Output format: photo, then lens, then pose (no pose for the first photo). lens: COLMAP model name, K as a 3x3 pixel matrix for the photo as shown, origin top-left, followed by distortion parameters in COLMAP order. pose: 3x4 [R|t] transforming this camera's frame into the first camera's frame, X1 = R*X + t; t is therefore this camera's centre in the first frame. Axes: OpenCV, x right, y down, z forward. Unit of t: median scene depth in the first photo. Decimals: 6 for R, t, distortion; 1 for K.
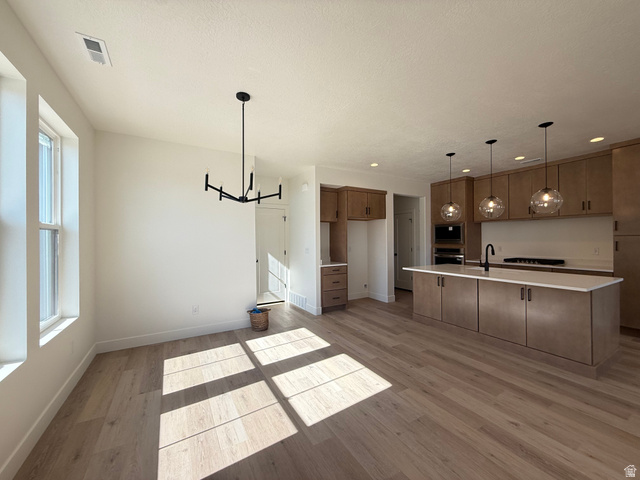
lens RADIAL K [[255.4, 0, 318.4], [0, 255.4, 239.5], [0, 0, 1]] dist [-0.000856, 0.000081]
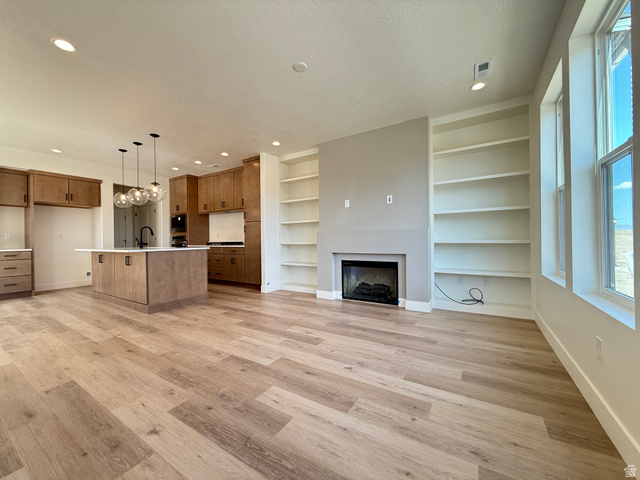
lens RADIAL K [[255.4, 0, 318.4], [0, 255.4, 239.5], [0, 0, 1]] dist [-0.000856, 0.000081]
pose [[0.887358, -0.003578, 0.461066, 0.649162], [0.006028, 0.999974, -0.003842, 0.070442], [-0.461041, 0.006189, 0.887357, -0.375138]]
